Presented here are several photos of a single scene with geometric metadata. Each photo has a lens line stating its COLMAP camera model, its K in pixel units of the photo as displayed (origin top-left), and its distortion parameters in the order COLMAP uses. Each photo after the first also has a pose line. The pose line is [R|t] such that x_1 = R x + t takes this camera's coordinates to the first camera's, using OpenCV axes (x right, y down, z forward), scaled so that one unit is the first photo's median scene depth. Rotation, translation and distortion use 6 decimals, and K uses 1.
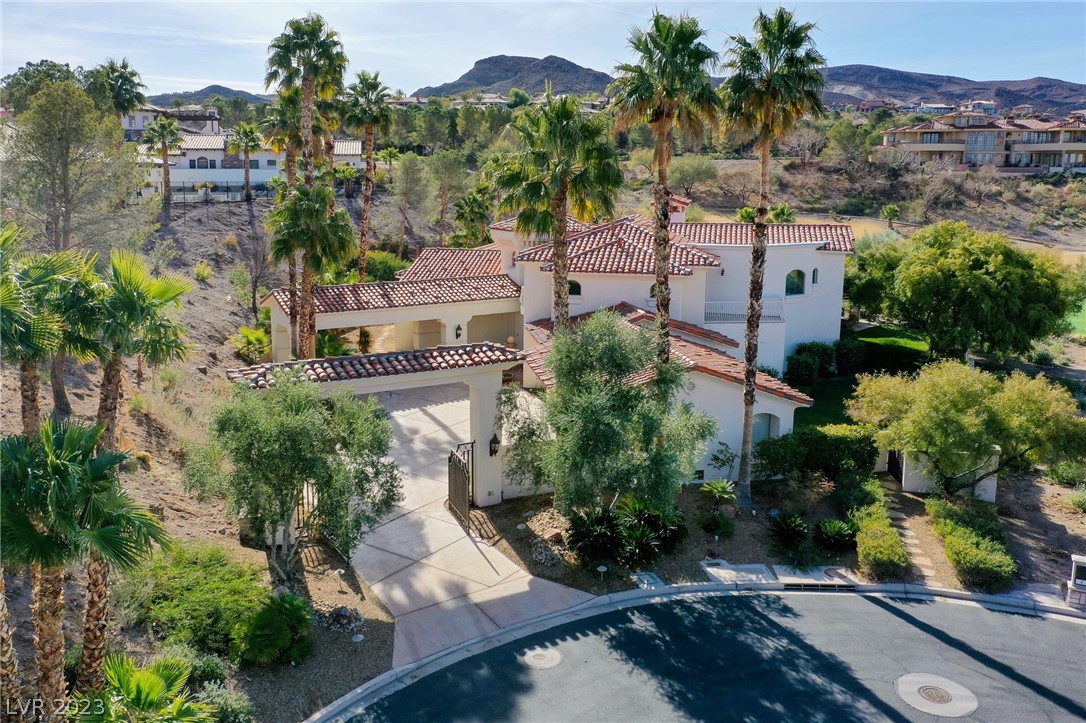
lens RADIAL K [[859.1, 0, 543.0], [0, 859.1, 361.5], [0, 0, 1]] dist [-0.009823, -0.002175]
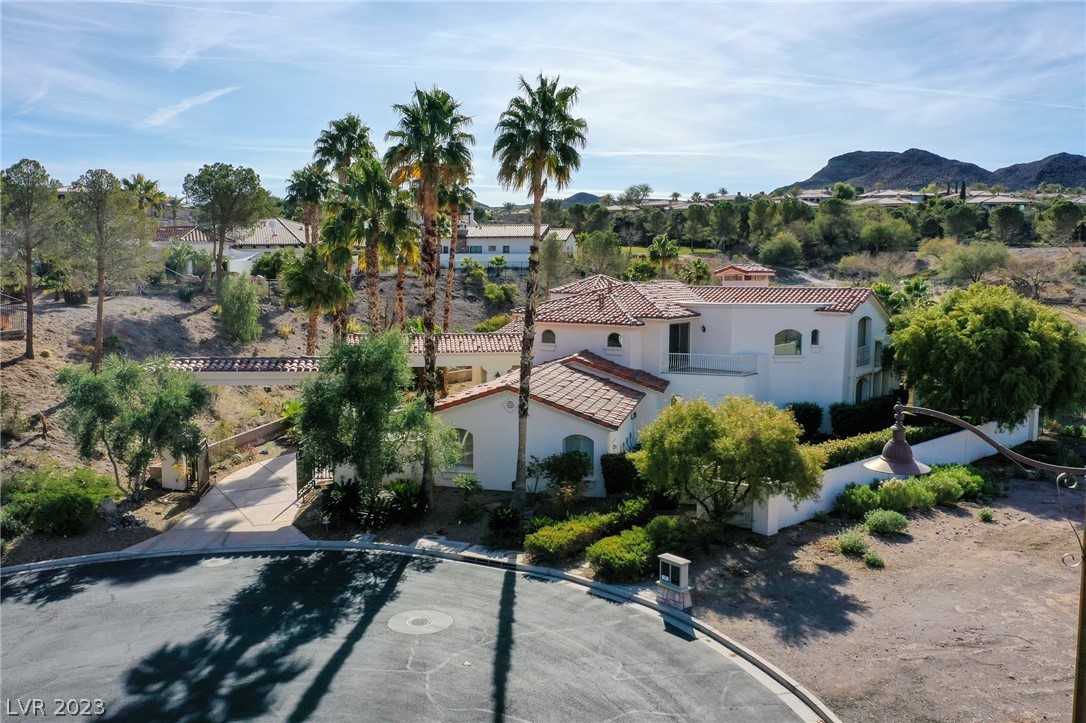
lens RADIAL K [[871.7, 0, 555.9], [0, 871.7, 364.3], [0, 0, 1]] dist [0.010000, 0.003643]
pose [[0.921064, 0.040145, -0.387335, 0.936633], [-0.083498, 0.991897, -0.095749, 0.114715], [0.380353, 0.120532, 0.916953, -0.077443]]
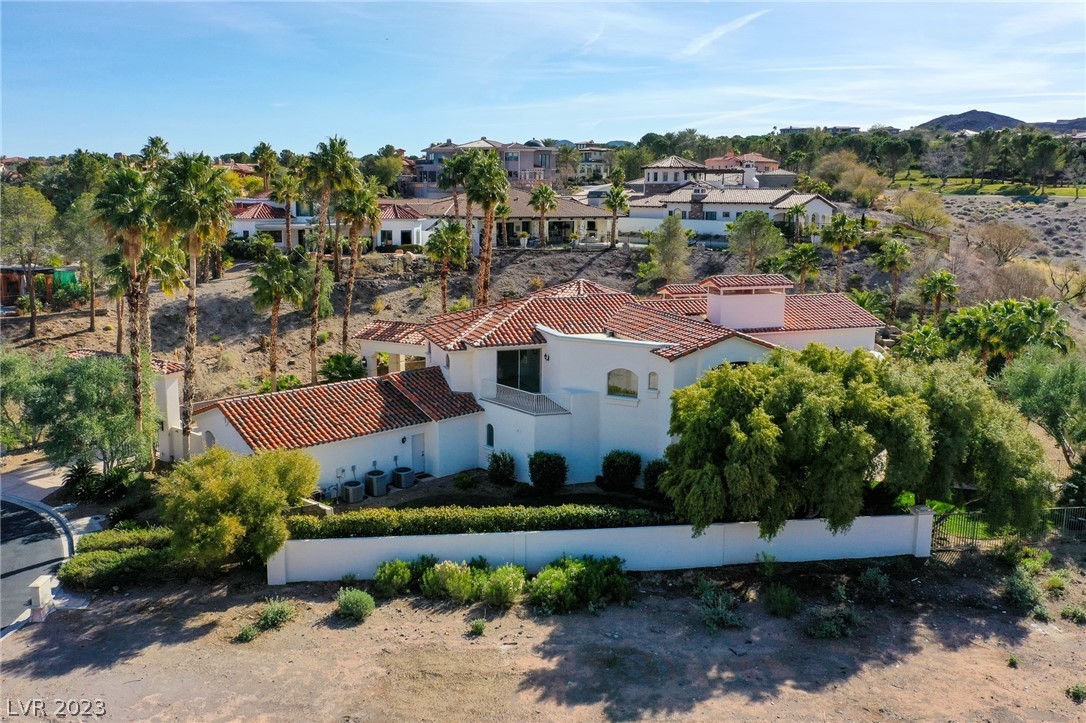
lens RADIAL K [[859.1, 0, 543.0], [0, 859.1, 361.5], [0, 0, 1]] dist [-0.009823, -0.002175]
pose [[0.540793, 0.171250, -0.823539, 2.207912], [-0.191785, 0.978372, 0.077506, -0.379985], [0.819000, 0.116028, 0.561940, 0.878128]]
